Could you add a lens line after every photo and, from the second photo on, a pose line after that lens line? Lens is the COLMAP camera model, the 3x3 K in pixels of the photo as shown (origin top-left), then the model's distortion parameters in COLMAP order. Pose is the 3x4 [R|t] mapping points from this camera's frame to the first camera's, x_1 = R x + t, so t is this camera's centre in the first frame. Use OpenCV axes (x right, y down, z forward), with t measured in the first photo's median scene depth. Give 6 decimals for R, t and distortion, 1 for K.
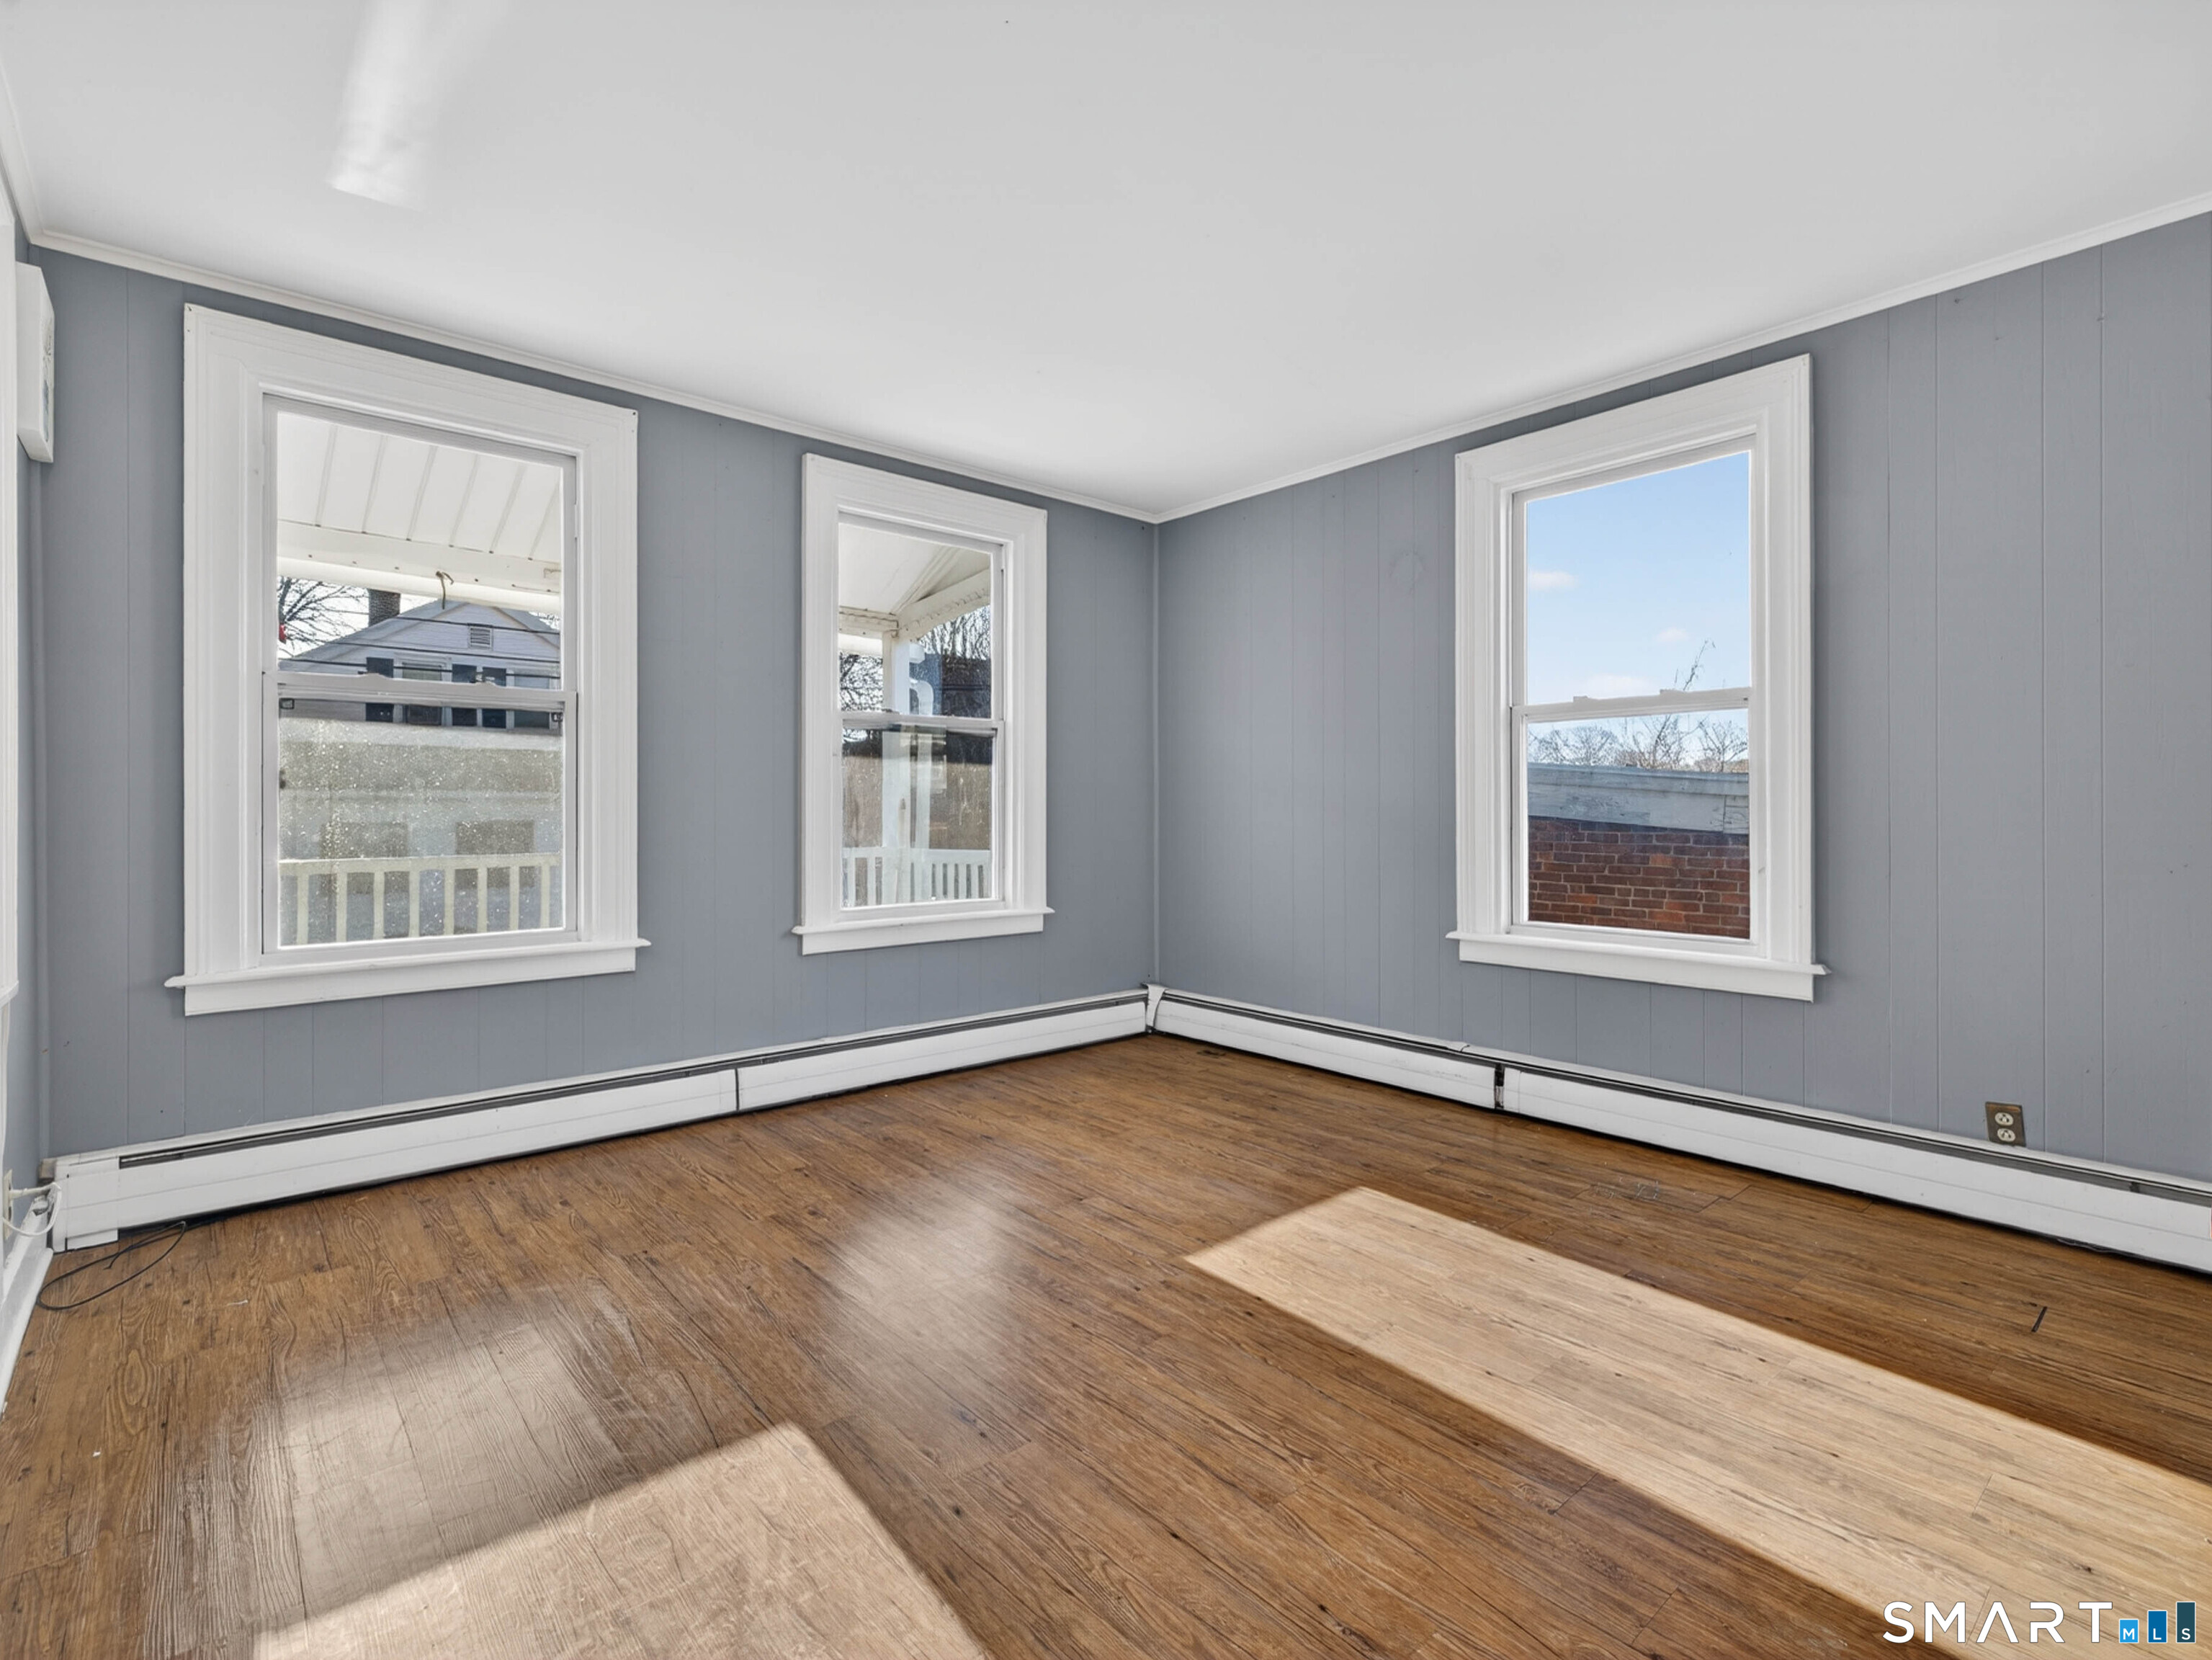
lens RADIAL K [[1036.9, 0, 1112.8], [0, 1036.9, 808.4], [0, 0, 1]] dist [0.010811, 0.000450]
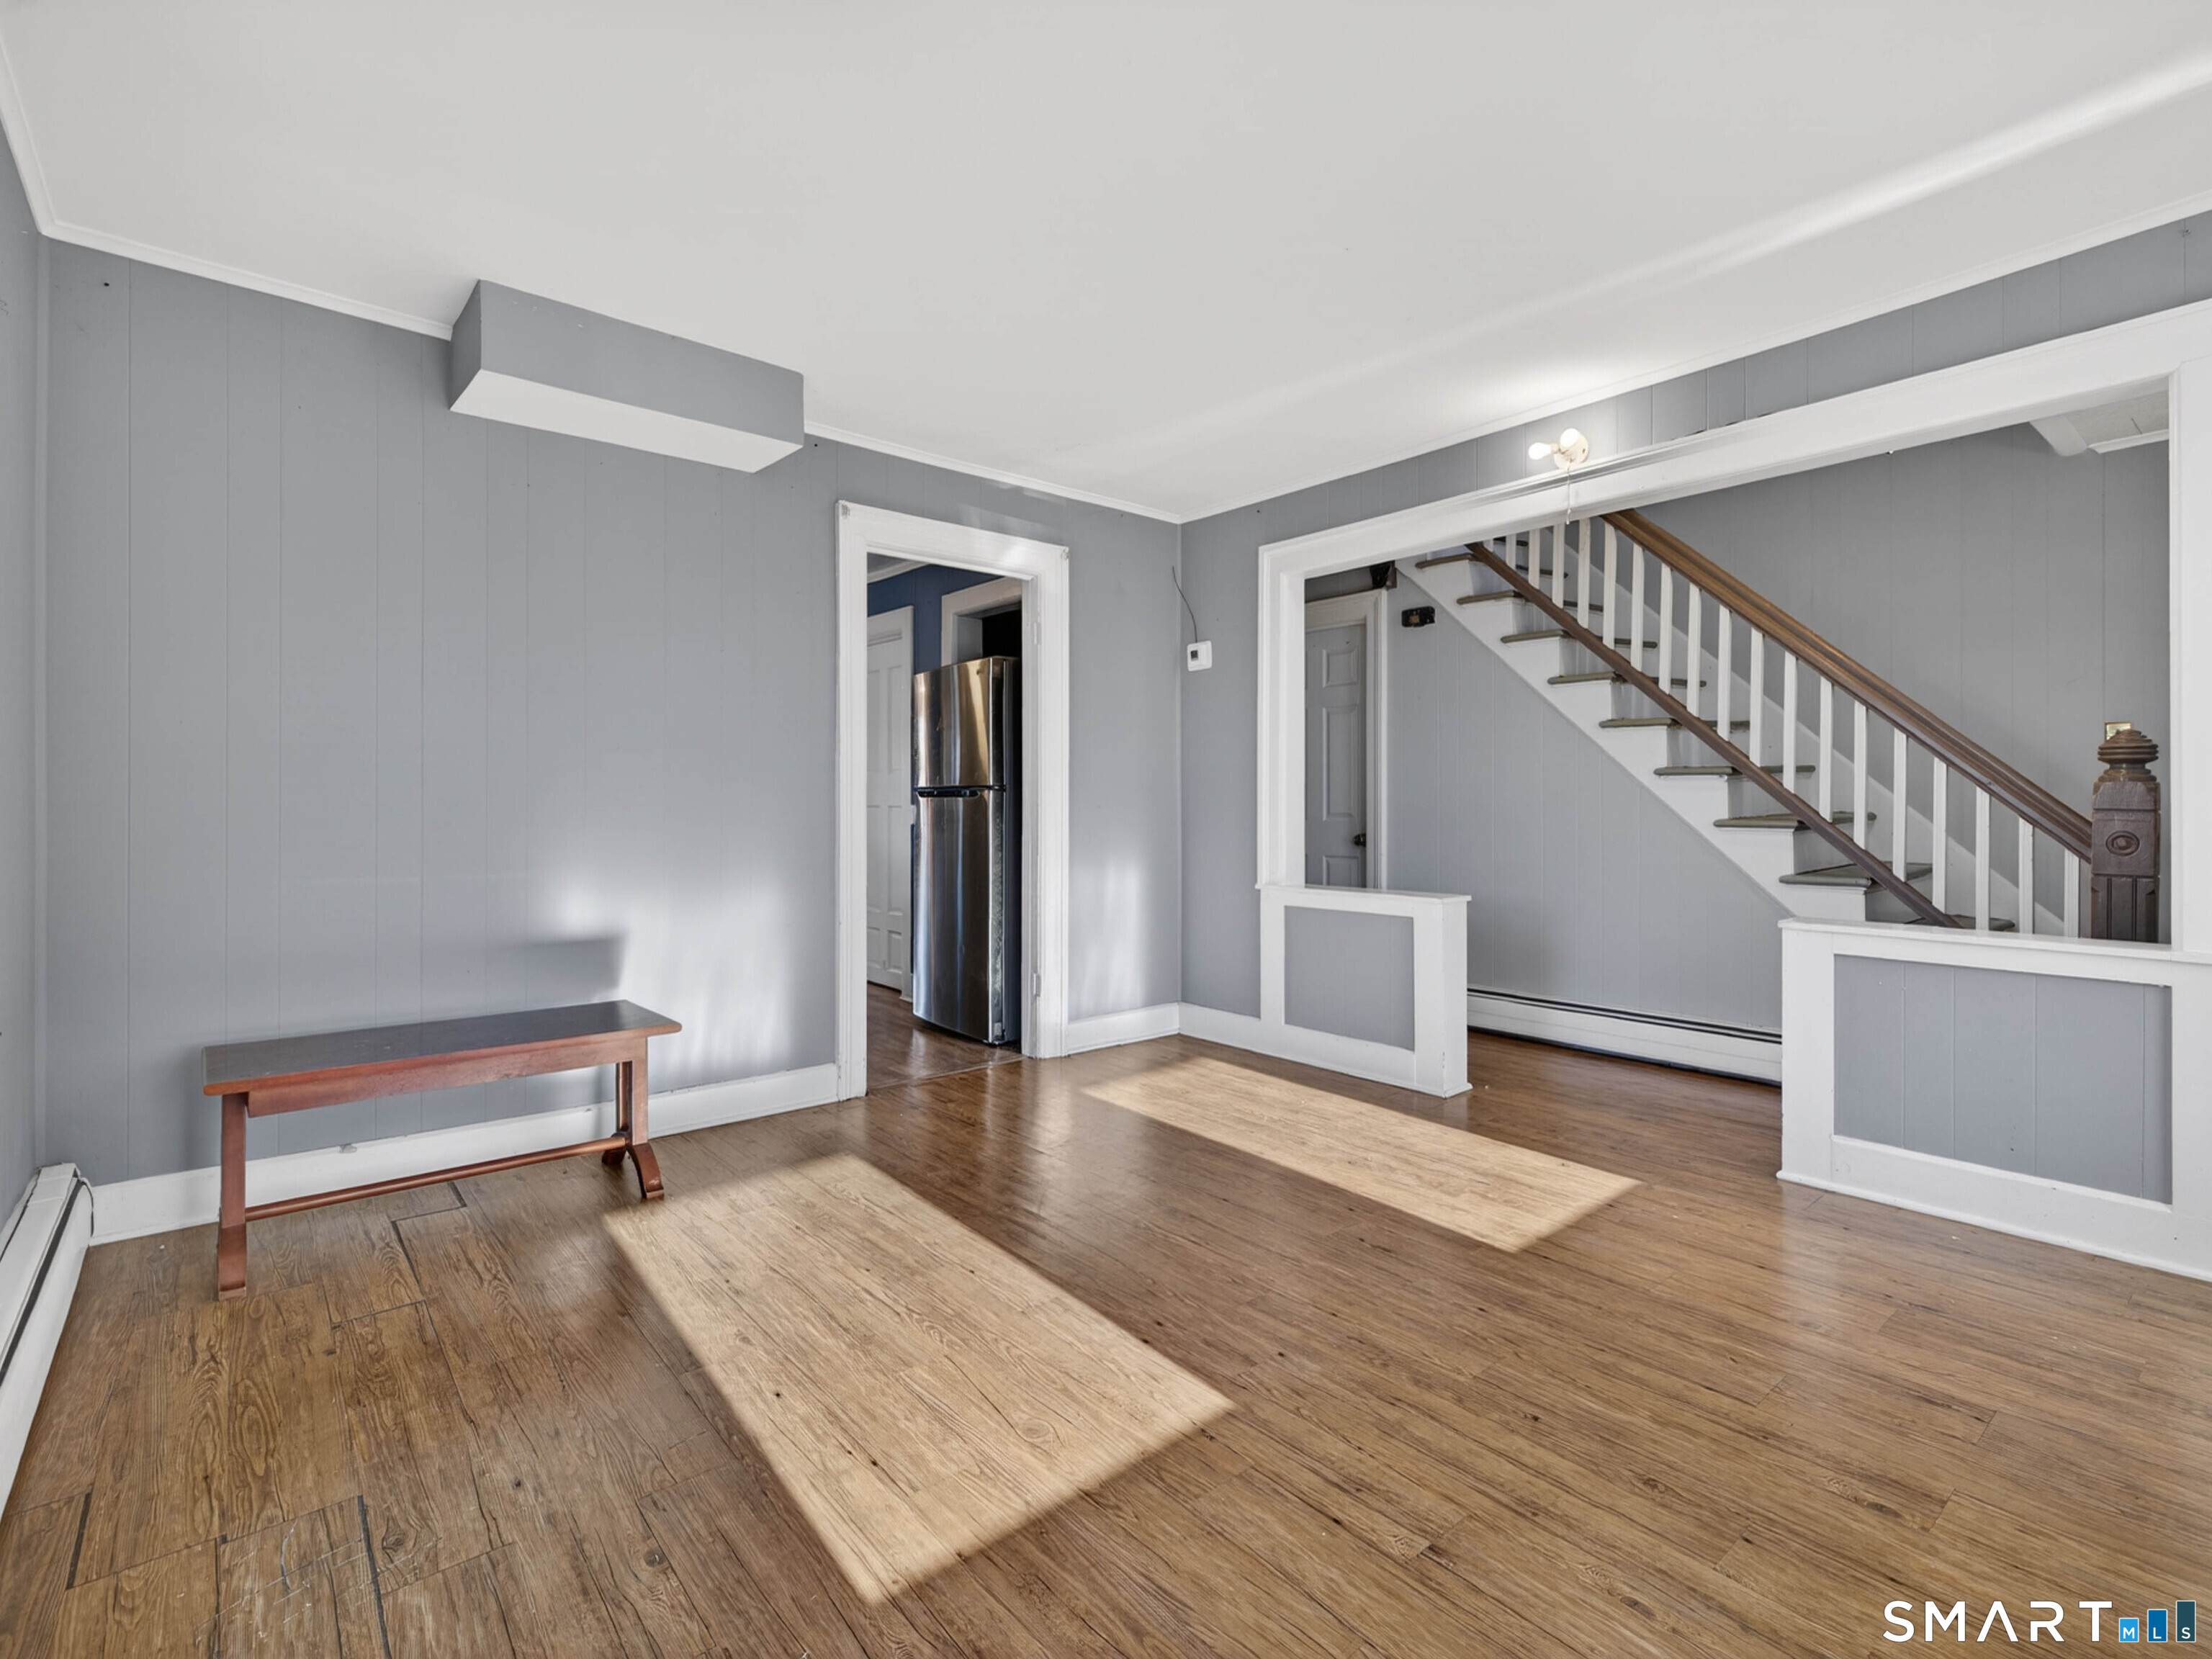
lens RADIAL K [[1036.8, 0, 1112.8], [0, 1036.8, 807.9], [0, 0, 1]] dist [0.010811, 0.000450]
pose [[-0.999894, 0.000663, 0.014551, 0.142851], [0.000715, 0.999993, 0.003590, -0.001423], [-0.014548, 0.003600, -0.999888, 1.752893]]
